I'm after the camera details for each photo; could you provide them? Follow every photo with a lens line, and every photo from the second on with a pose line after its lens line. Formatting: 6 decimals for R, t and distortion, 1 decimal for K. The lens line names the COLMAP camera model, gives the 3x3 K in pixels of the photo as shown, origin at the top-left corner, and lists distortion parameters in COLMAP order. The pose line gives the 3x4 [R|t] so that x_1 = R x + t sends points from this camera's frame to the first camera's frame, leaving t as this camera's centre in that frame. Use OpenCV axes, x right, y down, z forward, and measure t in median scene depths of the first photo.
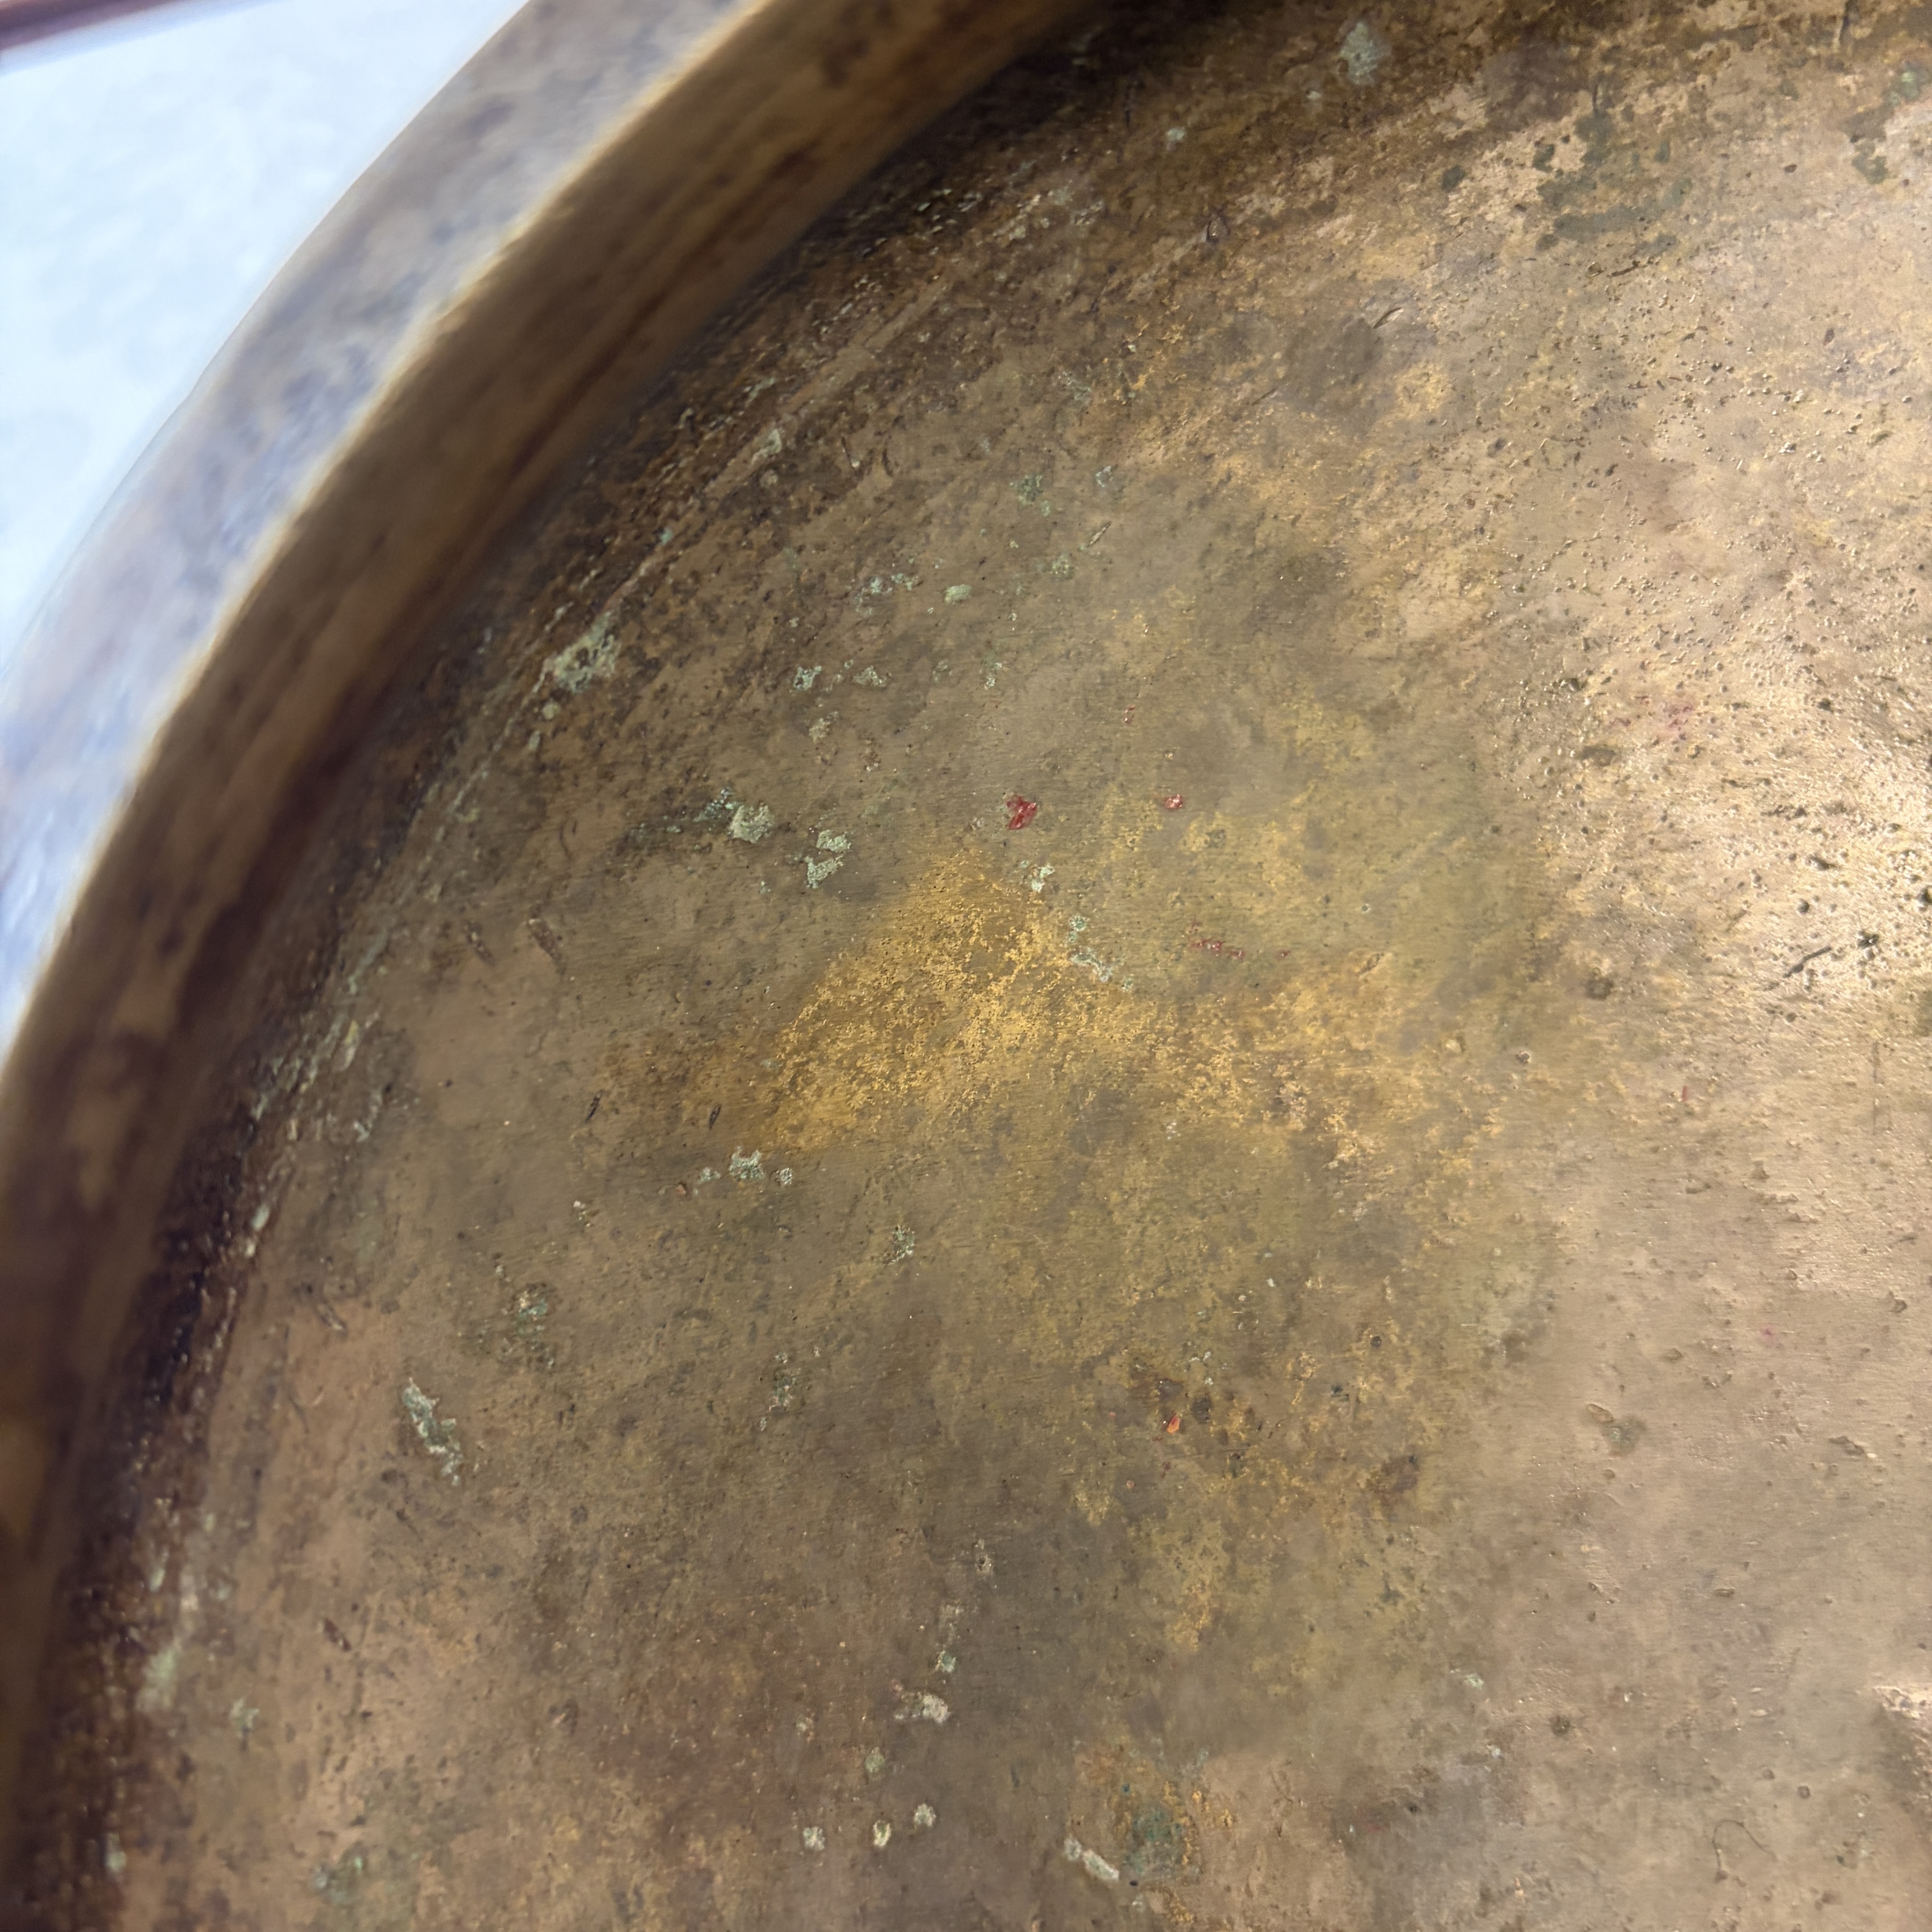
lens RADIAL K [[2012.2, 0, 968.5], [0, 2012.2, 992.5], [0, 0, 1]] dist [-0.034167, 0.000000]
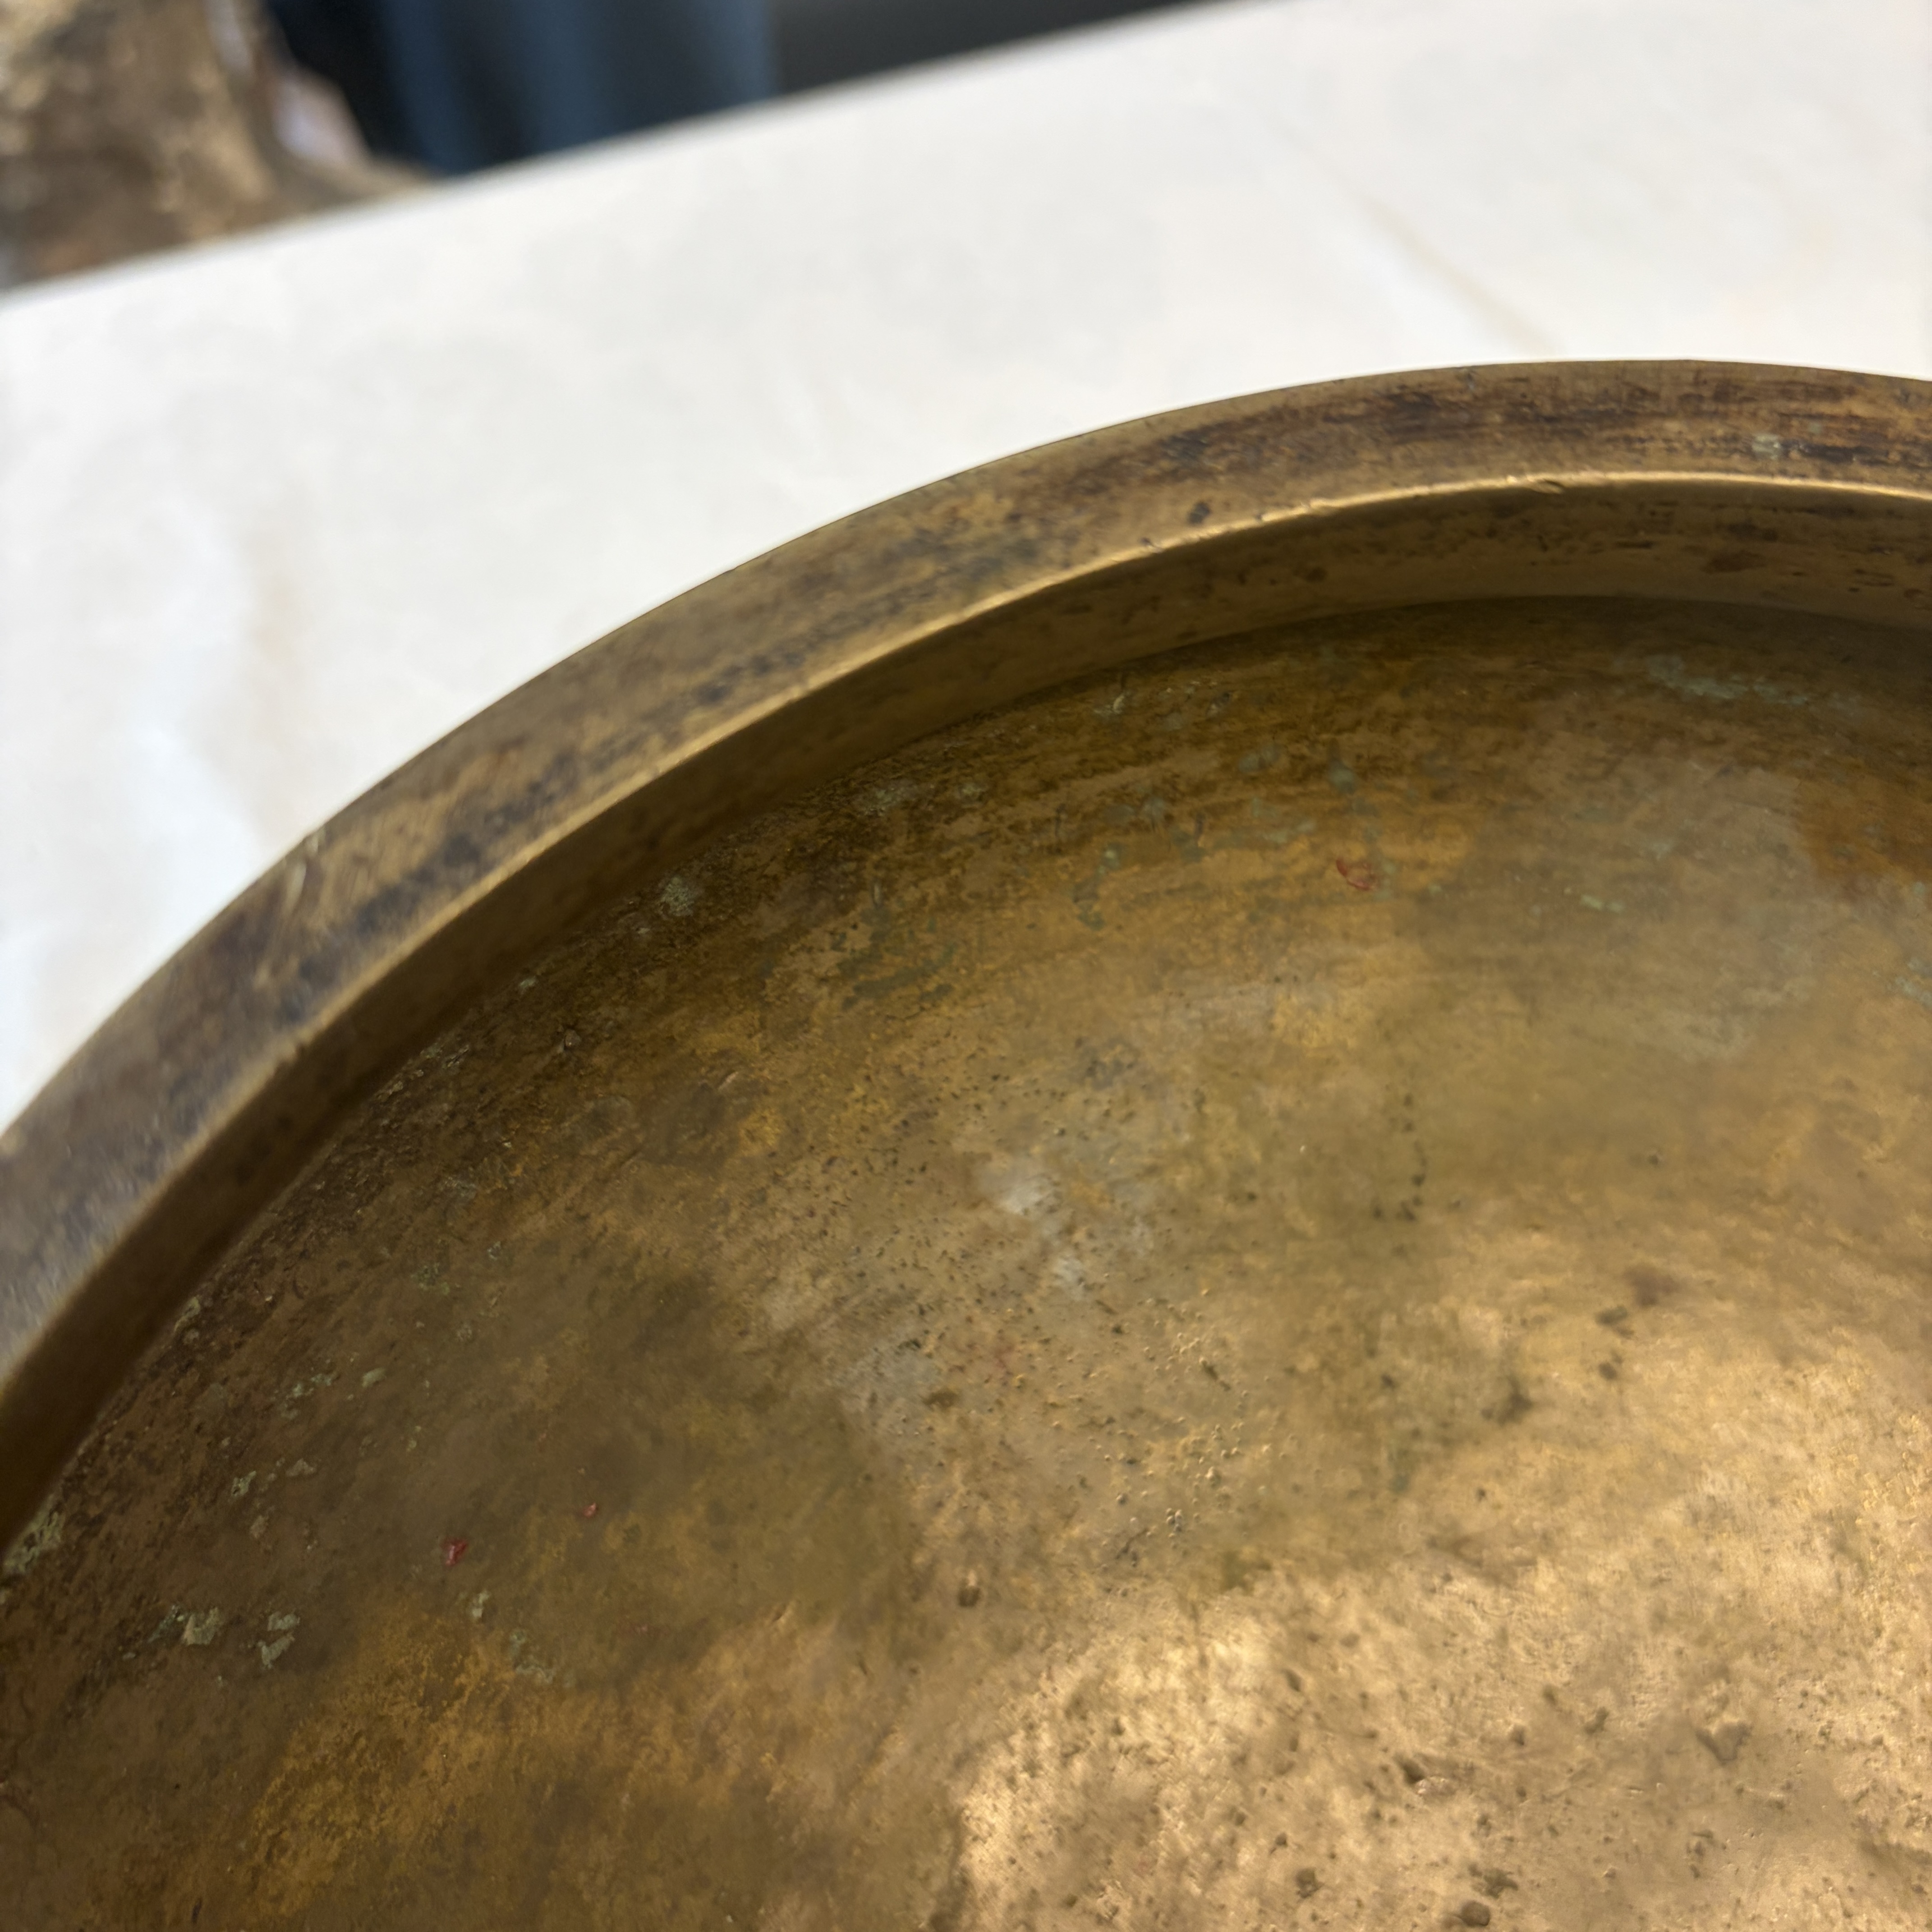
lens RADIAL K [[2012.2, 0, 967.1], [0, 2012.2, 975.9], [0, 0, 1]] dist [-0.034167, 0.000000]
pose [[0.947770, -0.105467, 0.301014, -0.004764], [0.132402, 0.988688, -0.070469, -0.293944], [-0.290177, 0.106643, 0.951012, -0.171460]]
